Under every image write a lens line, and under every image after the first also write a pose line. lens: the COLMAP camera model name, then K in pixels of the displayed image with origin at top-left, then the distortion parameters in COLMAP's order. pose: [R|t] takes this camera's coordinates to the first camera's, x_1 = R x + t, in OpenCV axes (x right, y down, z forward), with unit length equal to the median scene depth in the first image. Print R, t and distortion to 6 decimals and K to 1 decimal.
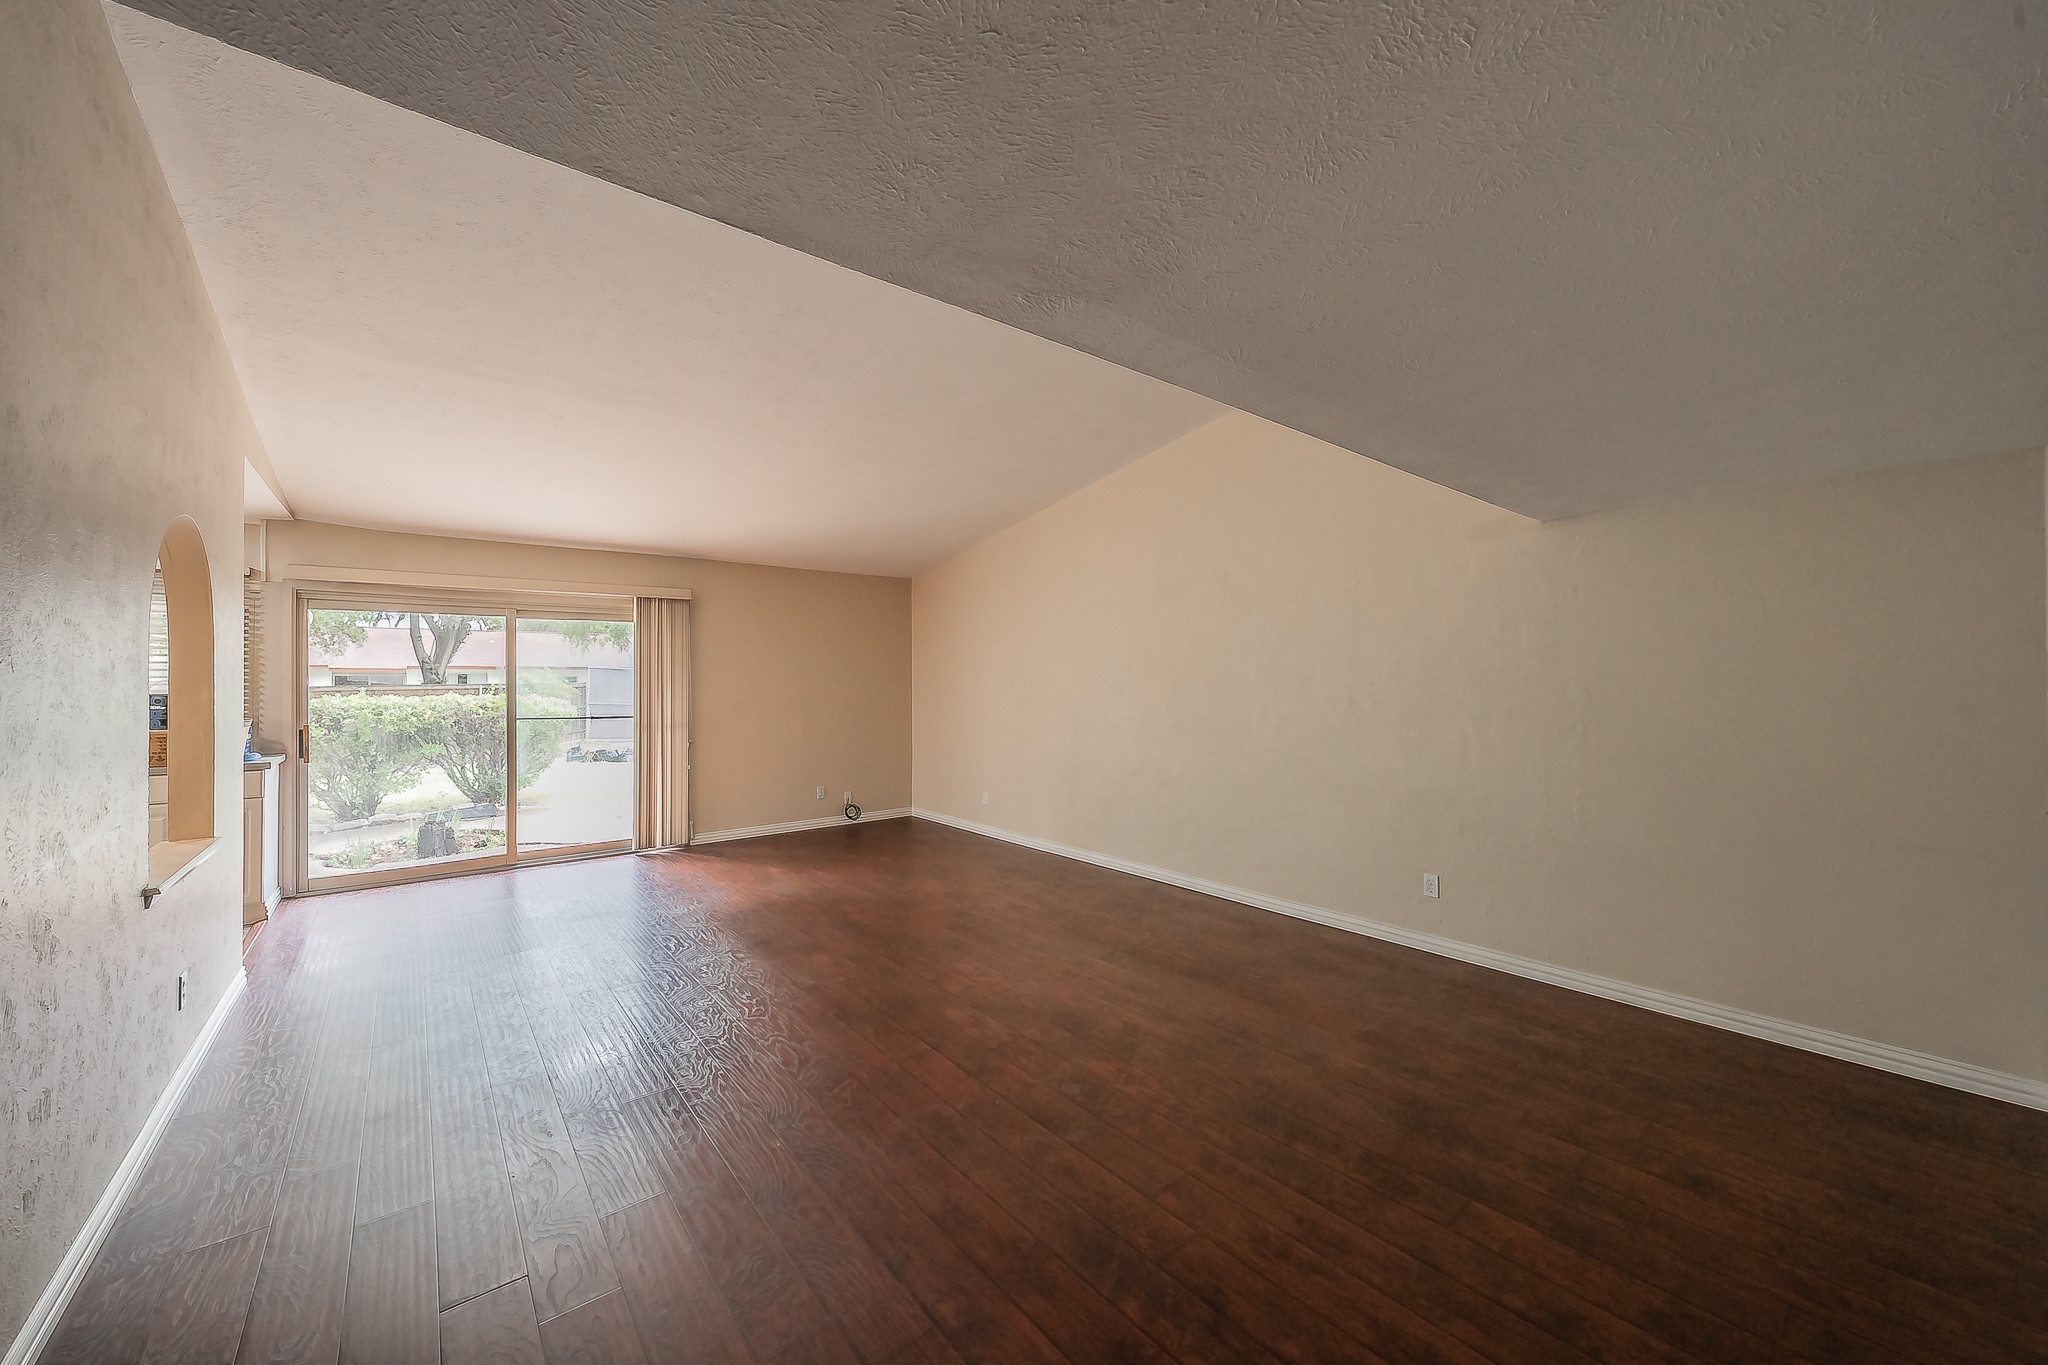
lens RADIAL K [[733.3, 0, 1050.5], [0, 733.3, 676.1], [0, 0, 1]] dist [-0.001405, -0.000217]
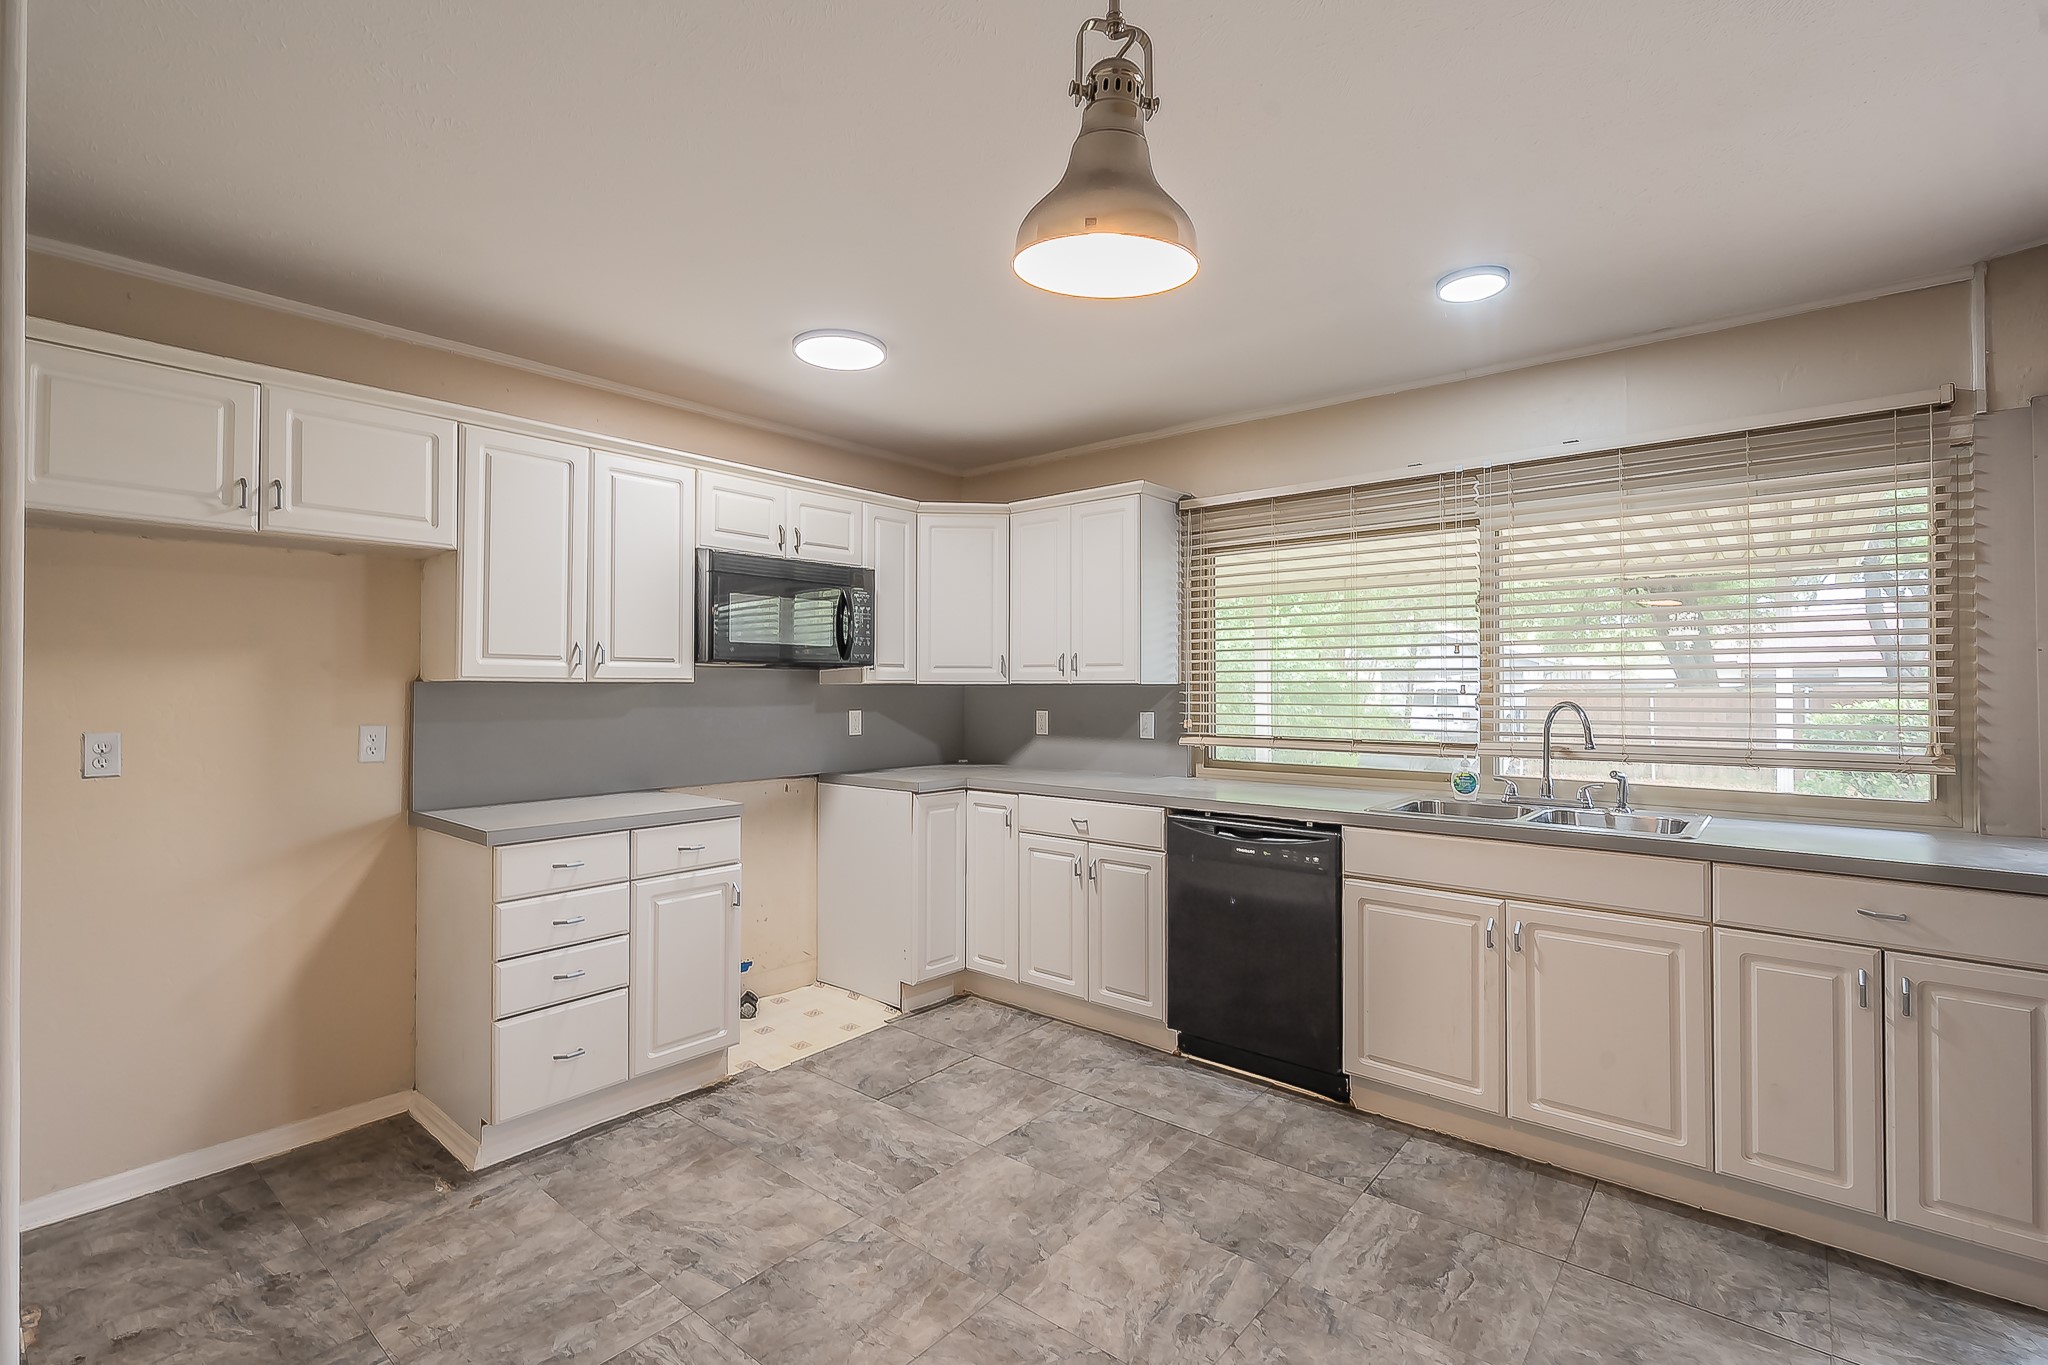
lens RADIAL K [[926.4, 0, 996.2], [0, 926.4, 683.9], [0, 0, 1]] dist [0.000892, 0.000396]
pose [[0.164259, 0.001016, -0.986417, -0.530892], [0.004646, 0.999988, 0.001803, 0.015378], [0.986406, -0.004879, 0.164253, 0.299363]]
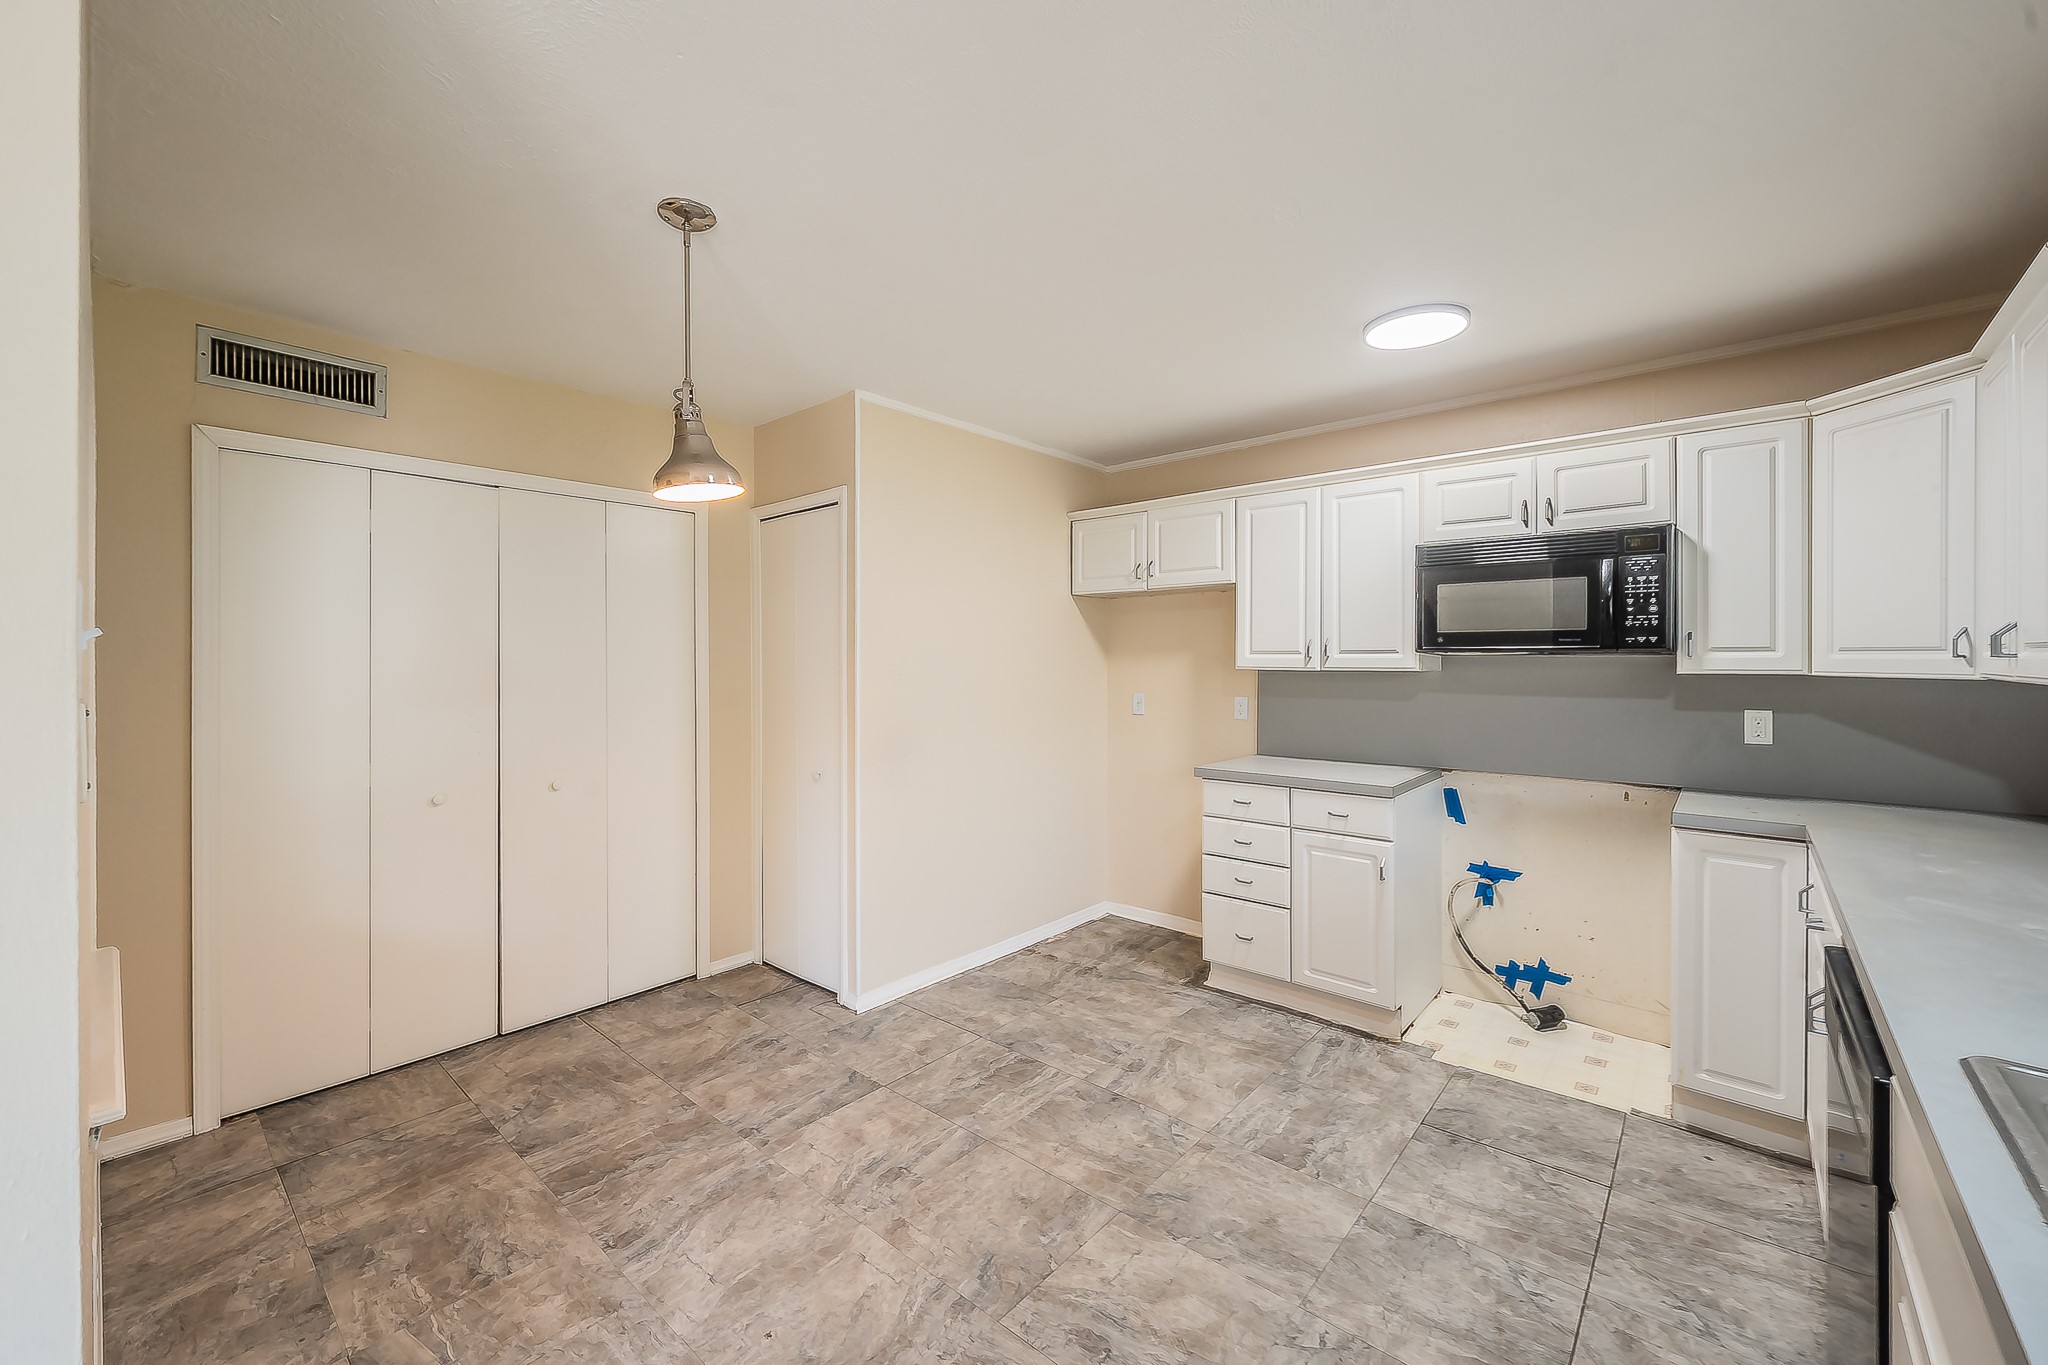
lens RADIAL K [[804.5, 0, 1013.7], [0, 804.5, 673.3], [0, 0, 1]] dist [0.000108, 0.000197]
pose [[-0.987816, 0.011453, -0.155206, -0.783016], [0.009552, 0.999870, 0.012984, 0.005991], [0.155335, 0.011343, -0.987797, 0.703377]]
